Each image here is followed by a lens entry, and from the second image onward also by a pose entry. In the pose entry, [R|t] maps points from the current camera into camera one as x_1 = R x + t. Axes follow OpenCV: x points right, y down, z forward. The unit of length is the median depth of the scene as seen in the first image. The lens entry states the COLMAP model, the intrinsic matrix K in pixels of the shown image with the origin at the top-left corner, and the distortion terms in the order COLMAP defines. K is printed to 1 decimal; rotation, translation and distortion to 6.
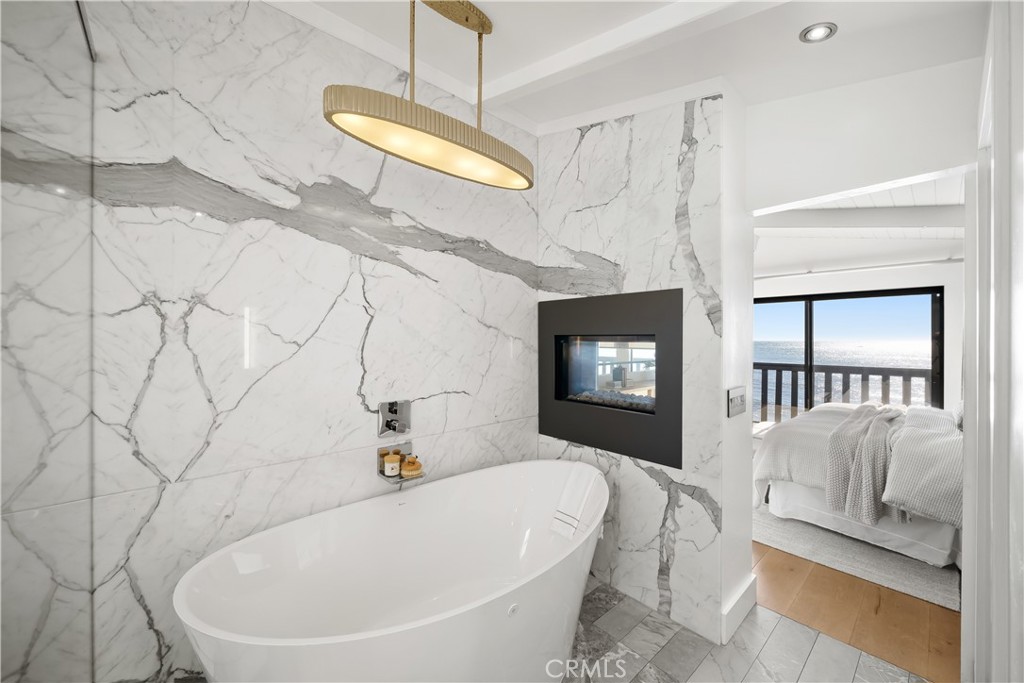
lens RADIAL K [[378.0, 0, 506.3], [0, 378.0, 339.9], [0, 0, 1]] dist [0.001055, -0.000024]
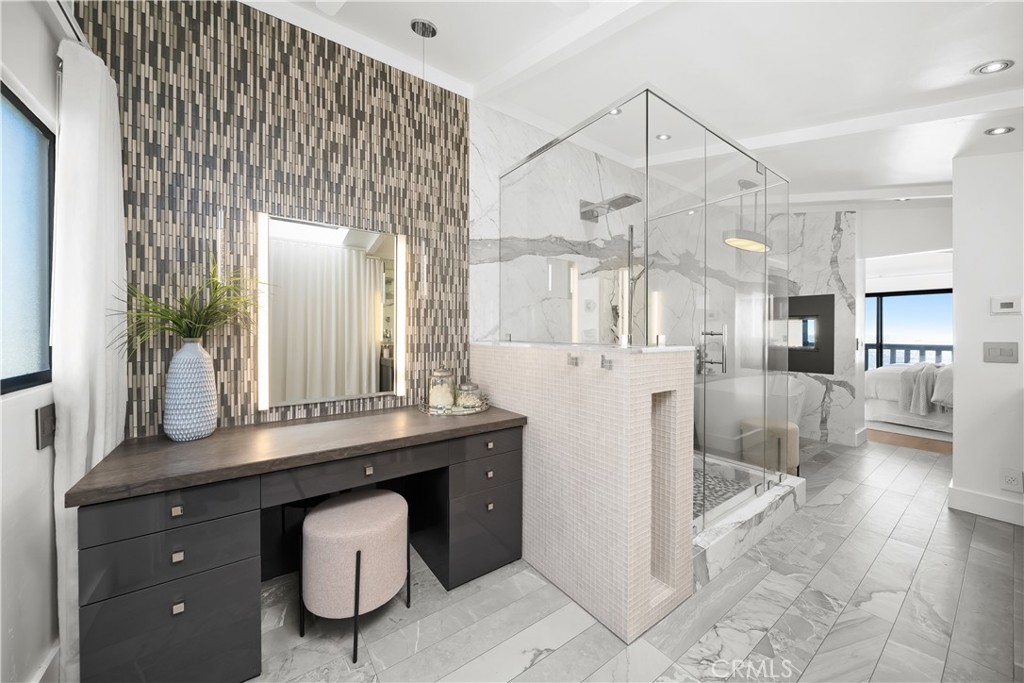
lens RADIAL K [[367.7, 0, 514.2], [0, 367.7, 333.1], [0, 0, 1]] dist [-0.001367, -0.000085]
pose [[0.996741, 0.002854, -0.080622, -1.202164], [-0.002894, 0.999996, -0.000376, 0.097097], [0.080621, 0.000608, 0.996745, -1.275690]]
